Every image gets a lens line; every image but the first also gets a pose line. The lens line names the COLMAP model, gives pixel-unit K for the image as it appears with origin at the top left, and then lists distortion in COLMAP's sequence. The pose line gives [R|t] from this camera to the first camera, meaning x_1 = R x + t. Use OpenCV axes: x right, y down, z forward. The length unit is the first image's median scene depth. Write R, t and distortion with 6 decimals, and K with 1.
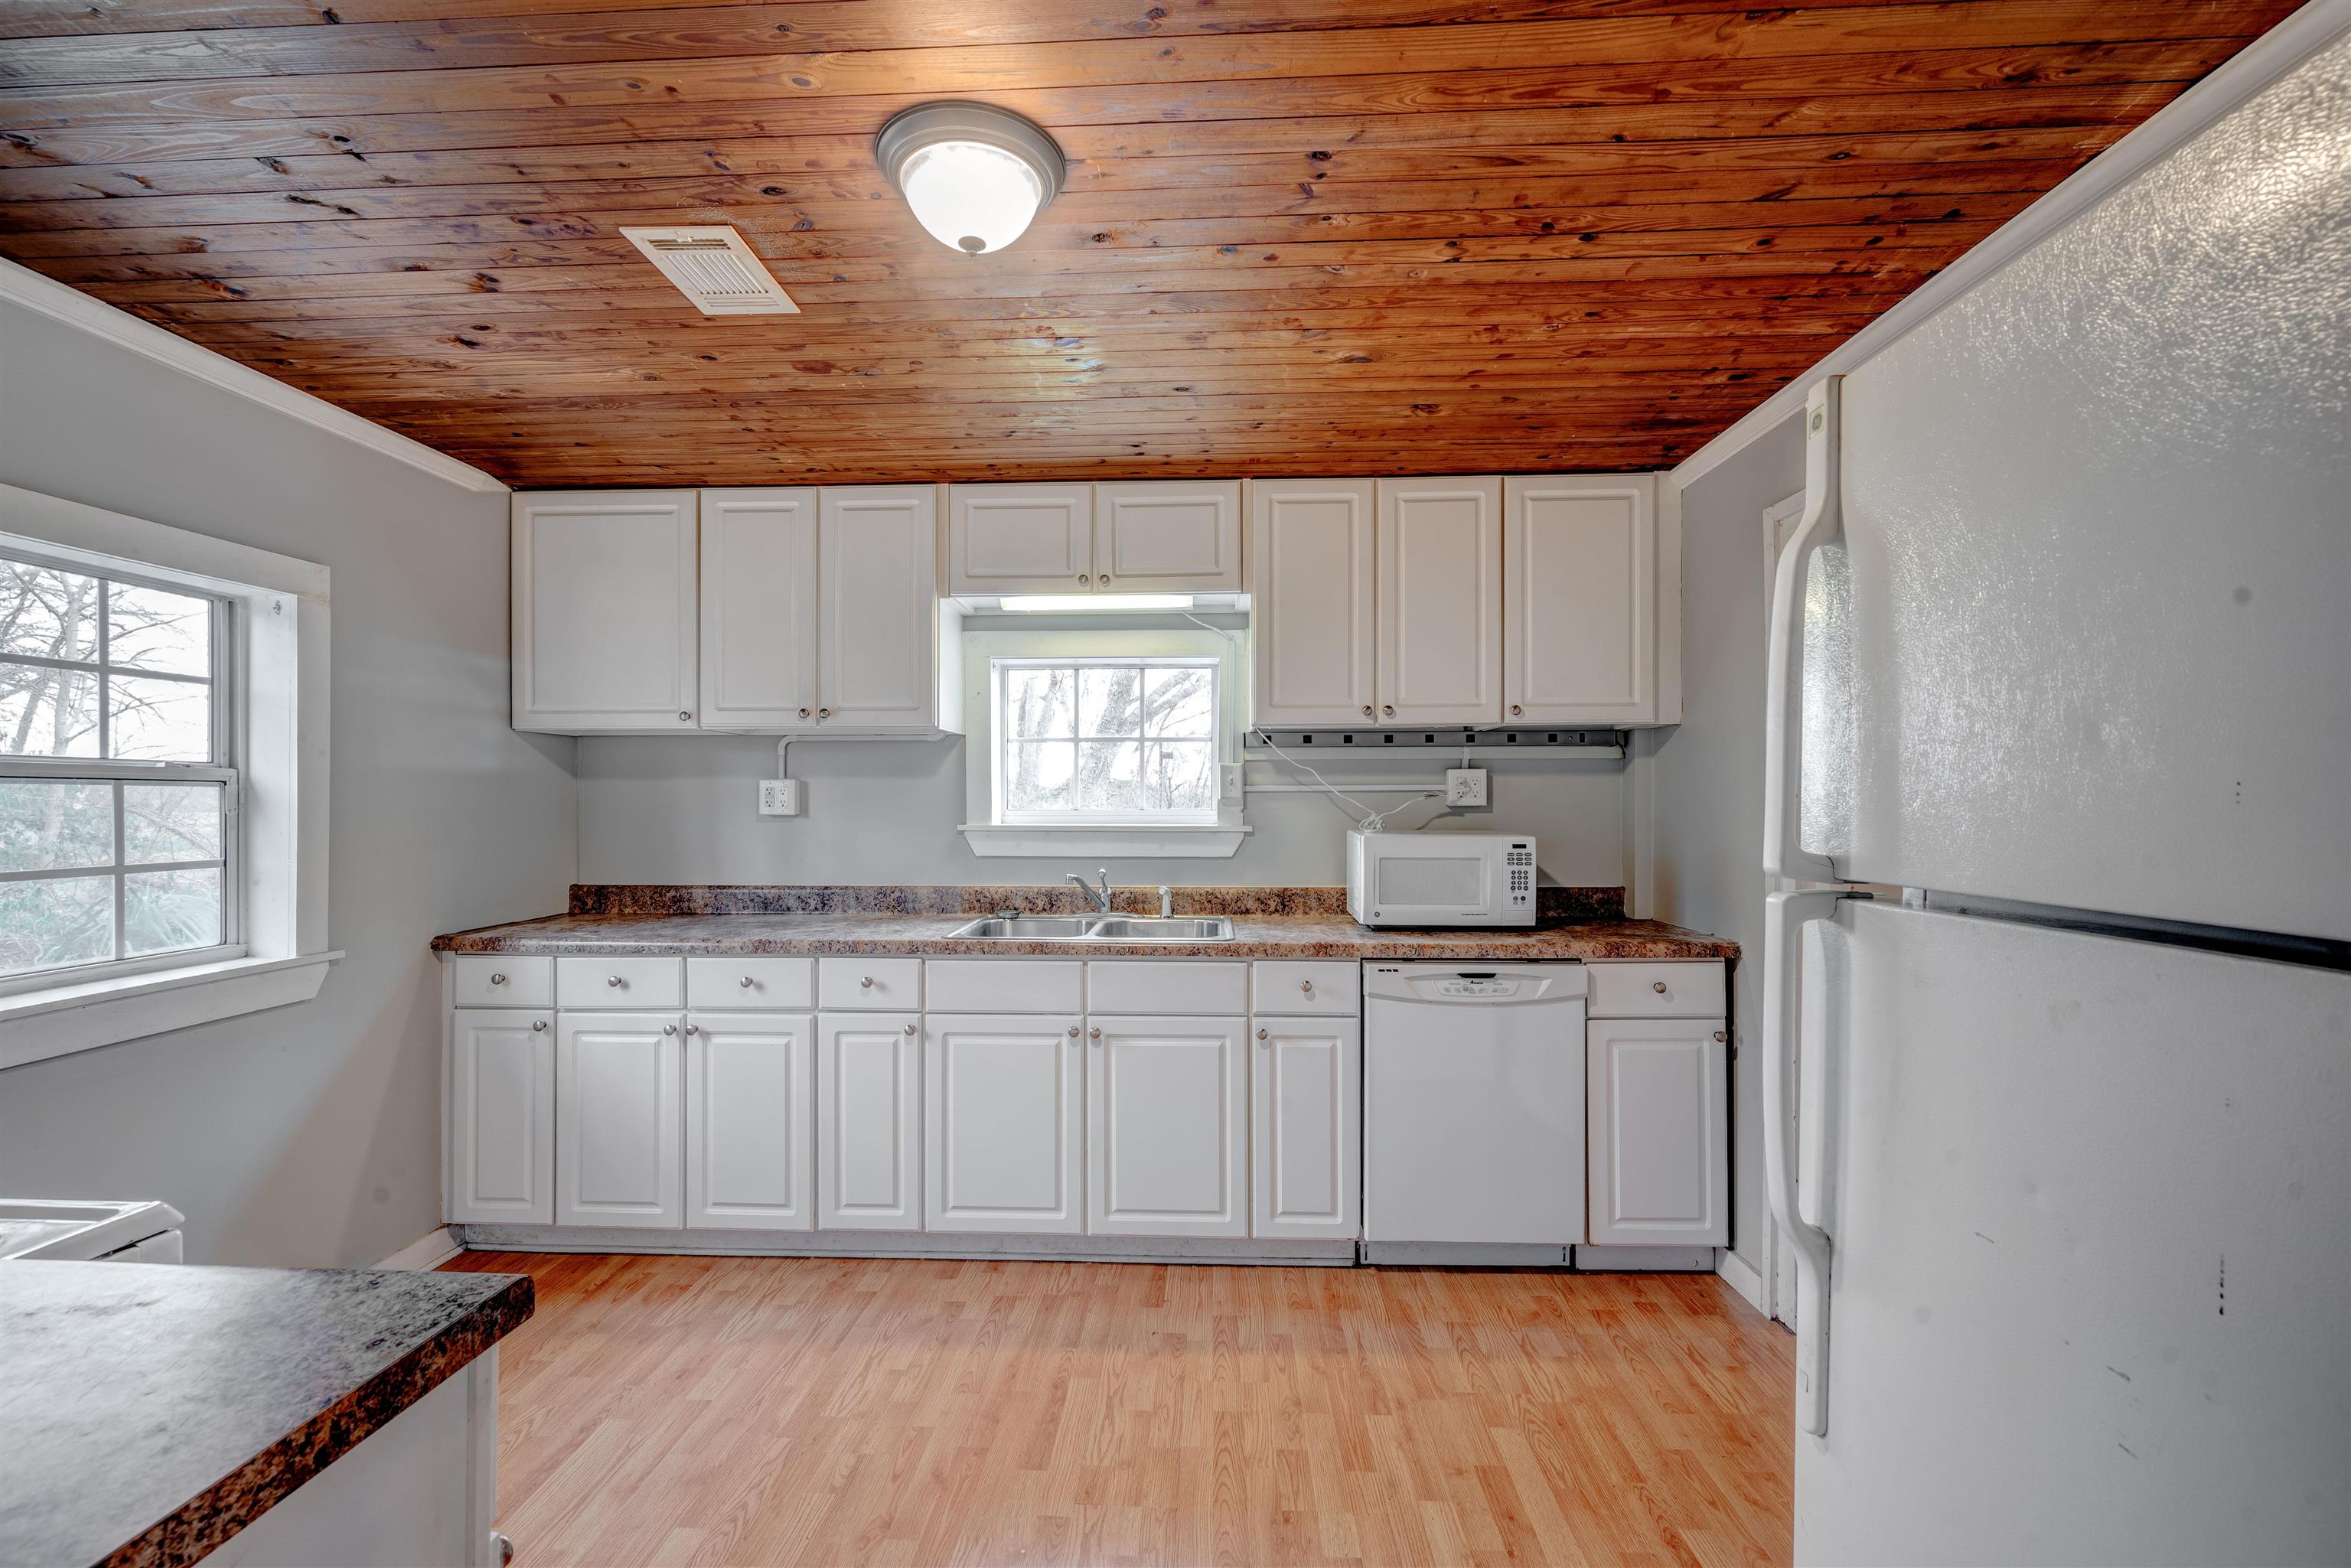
lens RADIAL K [[978.5, 0, 1161.9], [0, 978.5, 795.3], [0, 0, 1]] dist [0.002876, -0.000458]
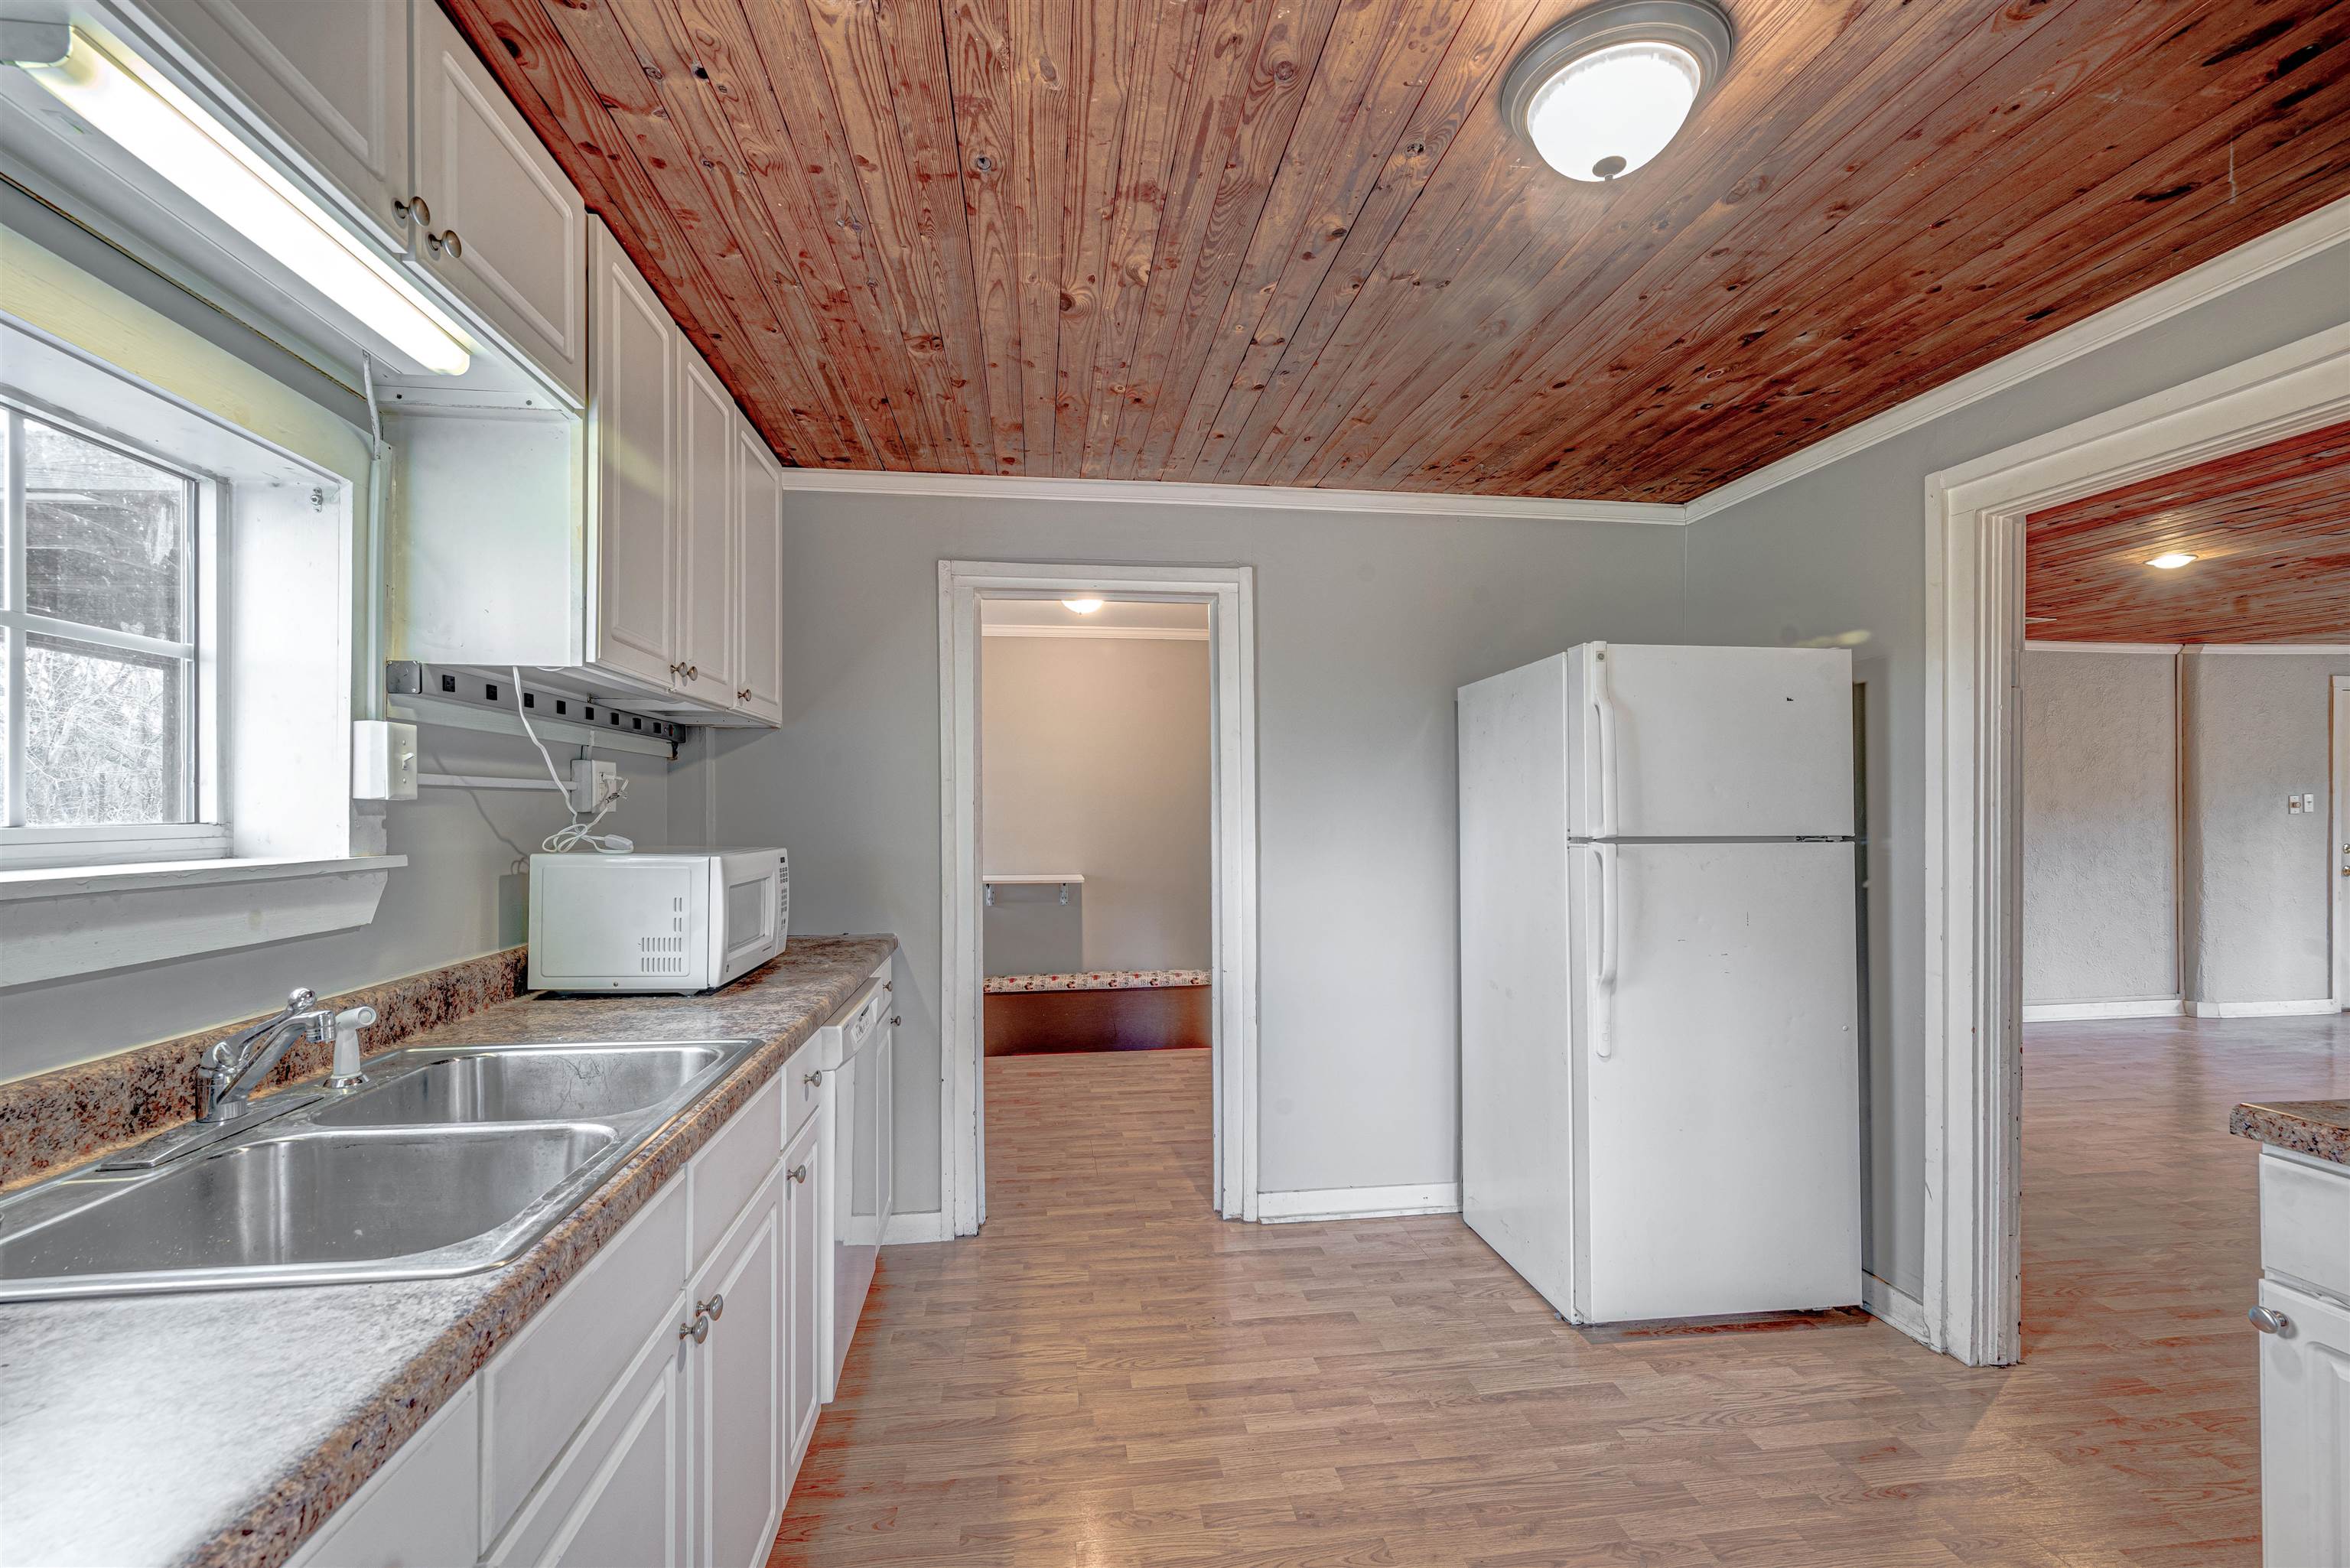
lens RADIAL K [[978.1, 0, 1170.6], [0, 978.1, 798.7], [0, 0, 1]] dist [0.002876, -0.000458]
pose [[-0.173316, 0.009018, 0.984825, -0.595389], [-0.005455, 0.999934, -0.010116, 0.007697], [-0.984851, -0.007125, -0.173255, 0.928782]]
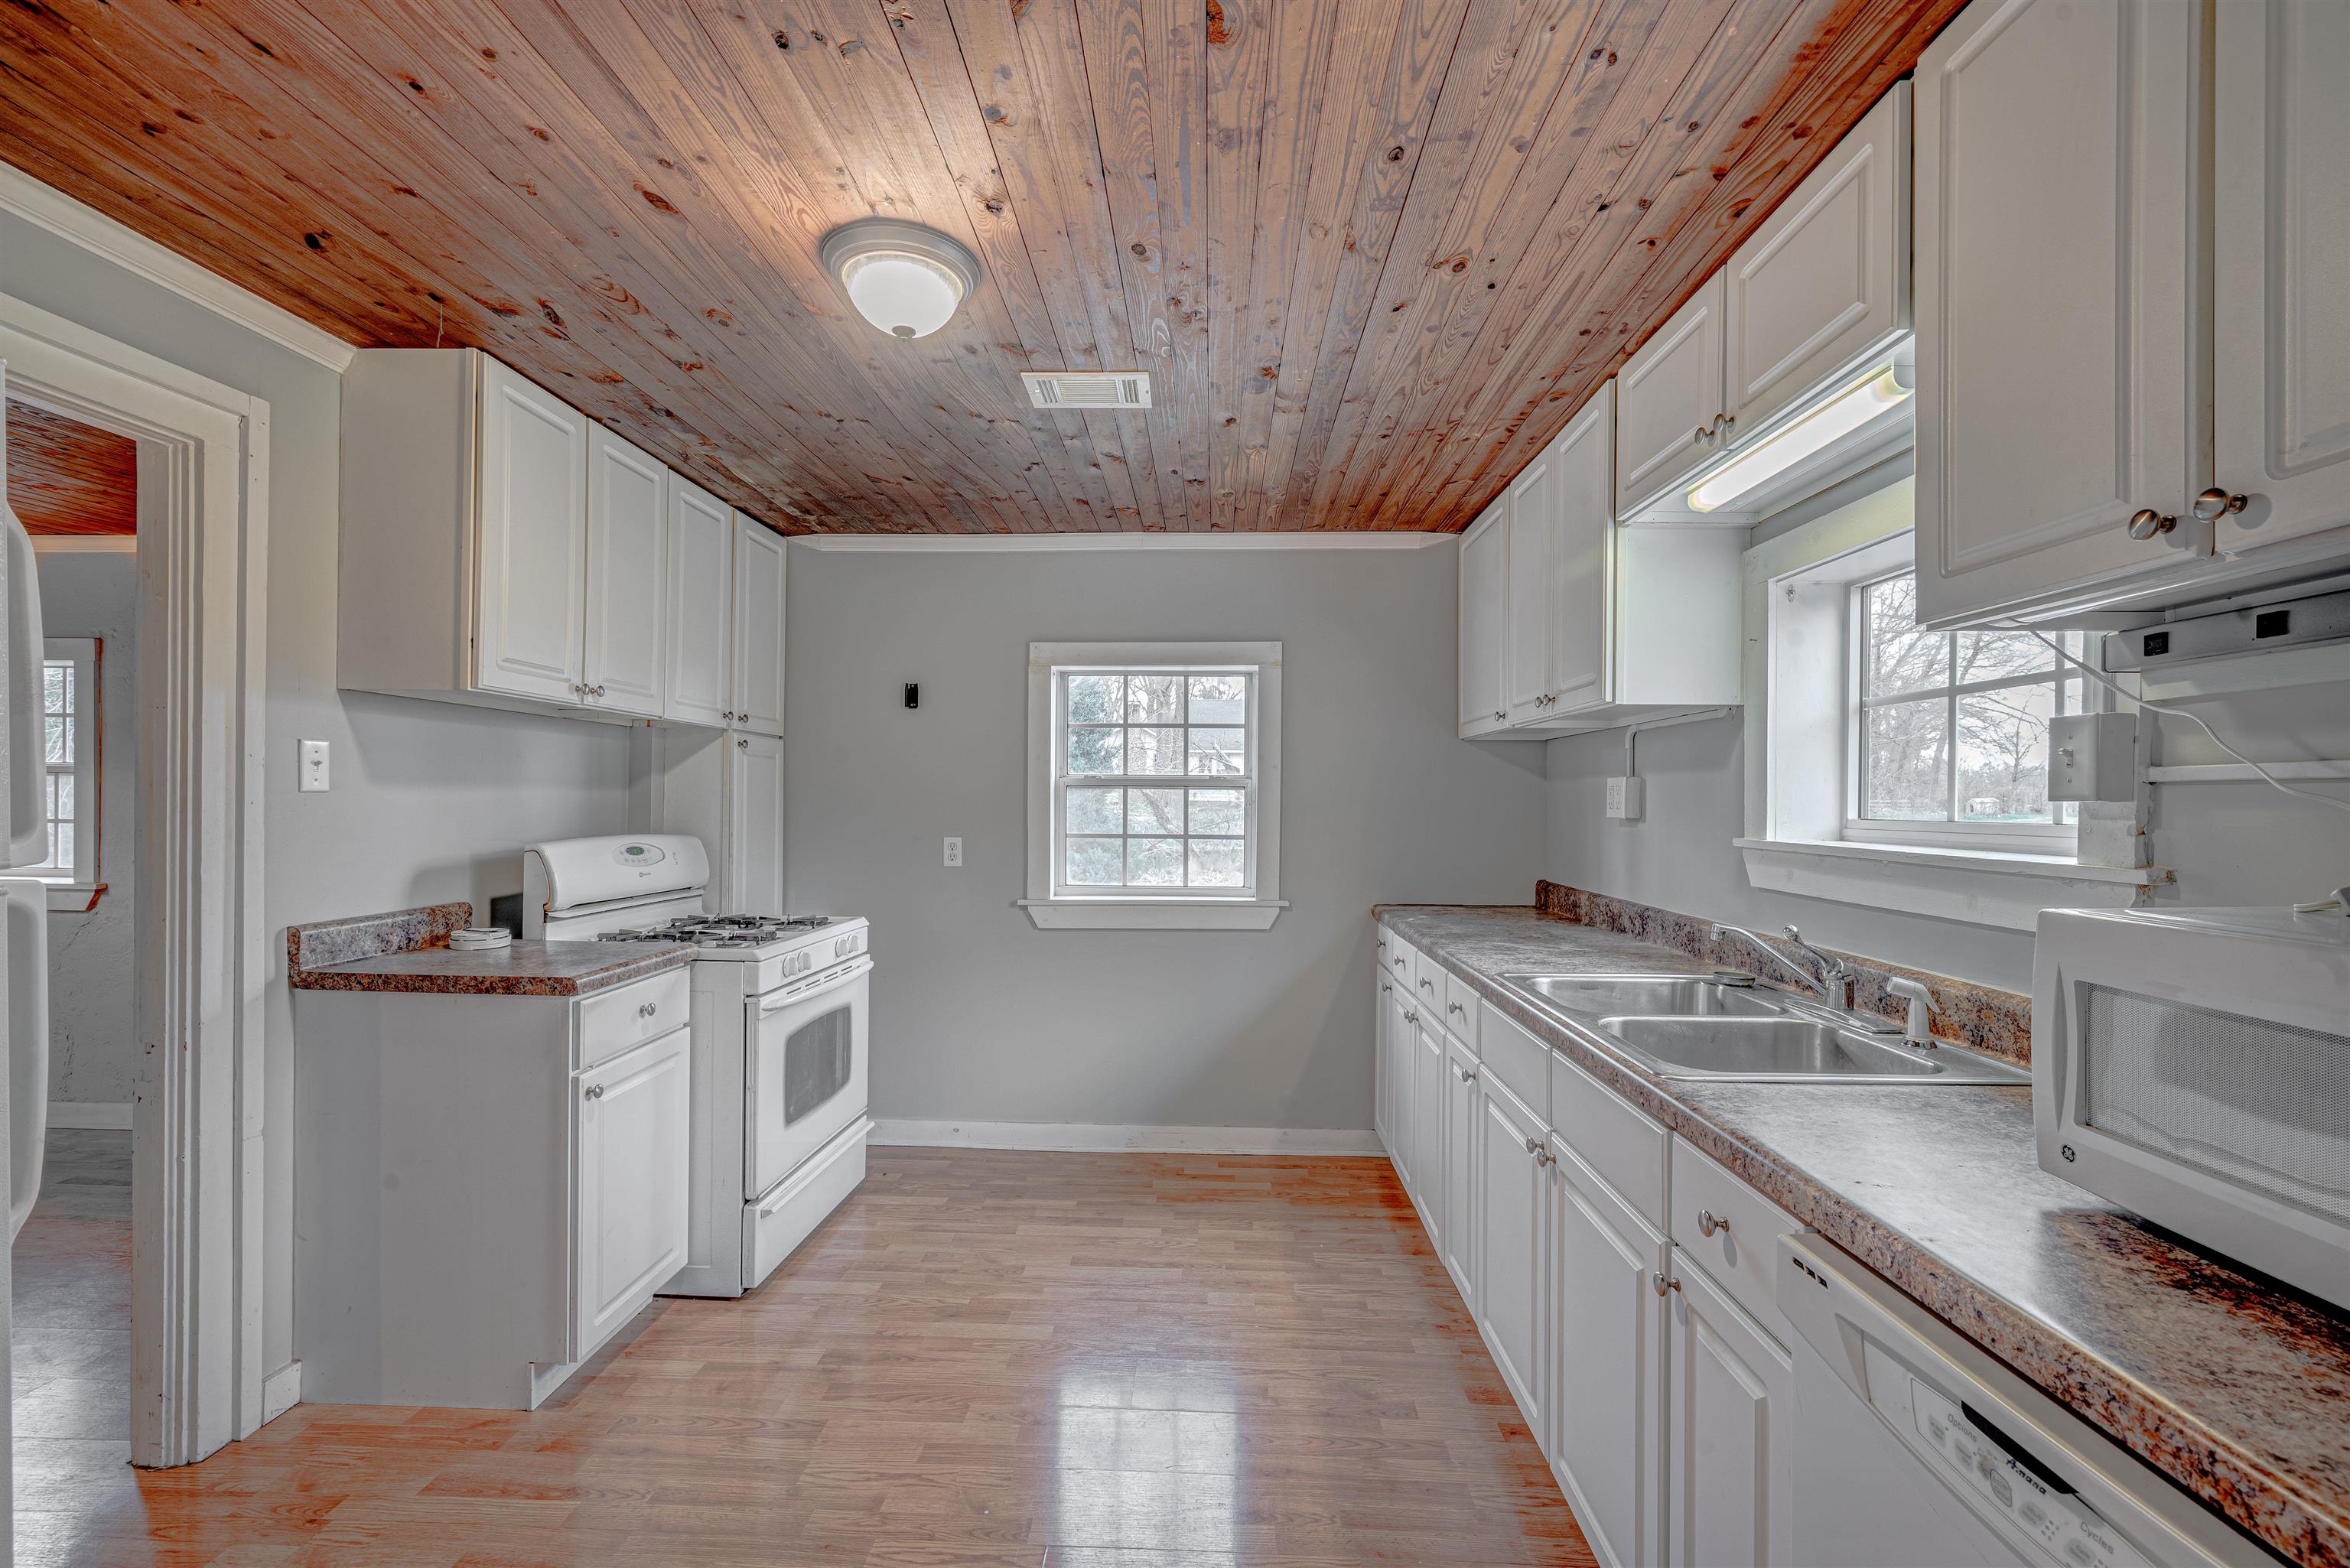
lens RADIAL K [[978.1, 0, 1189.0], [0, 978.1, 798.1], [0, 0, 1]] dist [0.002876, -0.000458]
pose [[0.027934, -0.000158, -0.999610, 0.613562], [-0.003238, 0.999995, -0.000249, 0.004669], [0.999605, 0.003243, 0.027933, 0.798440]]
